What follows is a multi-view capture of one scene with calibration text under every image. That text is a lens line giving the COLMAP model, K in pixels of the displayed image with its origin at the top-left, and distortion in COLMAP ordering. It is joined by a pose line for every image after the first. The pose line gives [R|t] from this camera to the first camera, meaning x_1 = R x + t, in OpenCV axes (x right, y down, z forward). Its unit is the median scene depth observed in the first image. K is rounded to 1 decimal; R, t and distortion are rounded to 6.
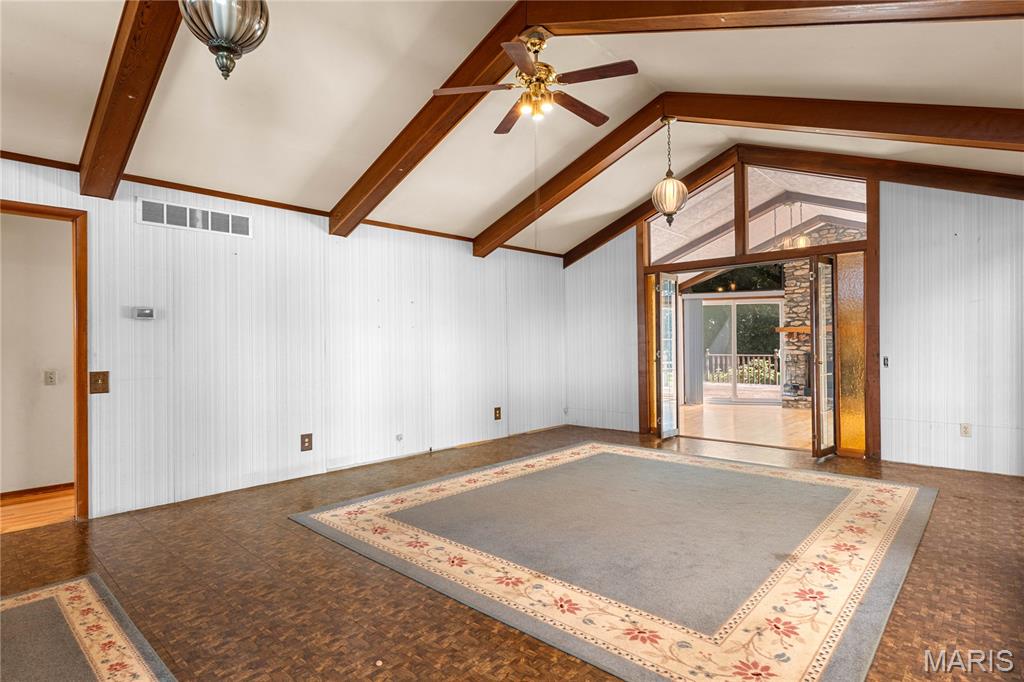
lens RADIAL K [[521.5, 0, 512.7], [0, 521.5, 342.8], [0, 0, 1]] dist [0.006896, 0.000013]
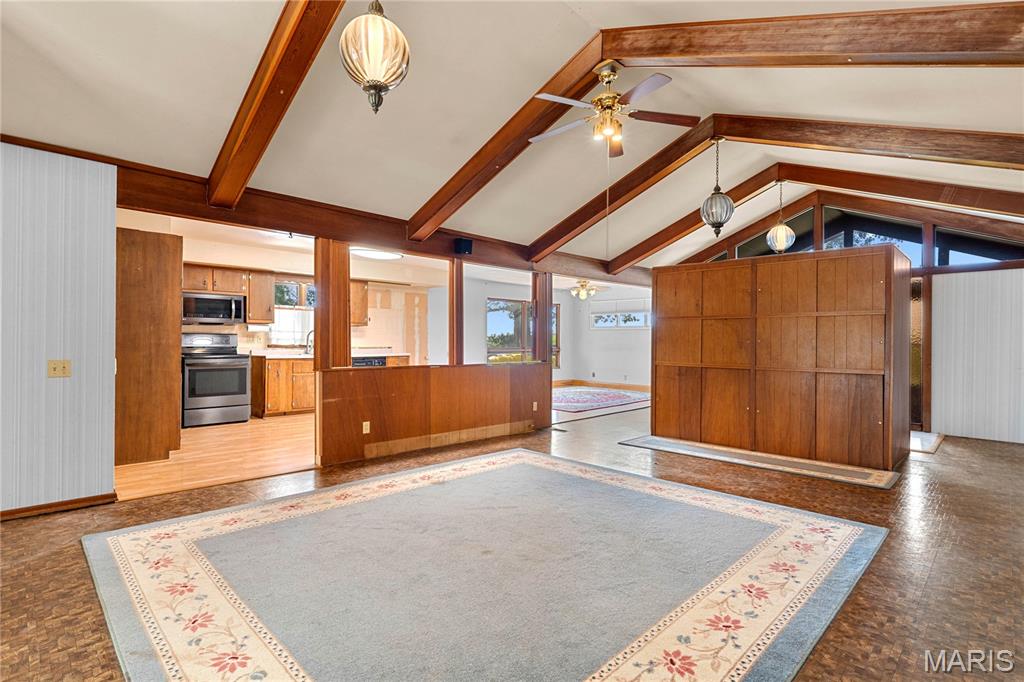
lens RADIAL K [[488.4, 0, 512.9], [0, 488.4, 340.2], [0, 0, 1]] dist [-0.009210, 0.000214]
pose [[-0.999149, 0.002357, 0.041179, 0.237398], [0.002266, 0.999995, -0.002264, -0.000837], [-0.041184, -0.002168, -0.999149, 2.308898]]
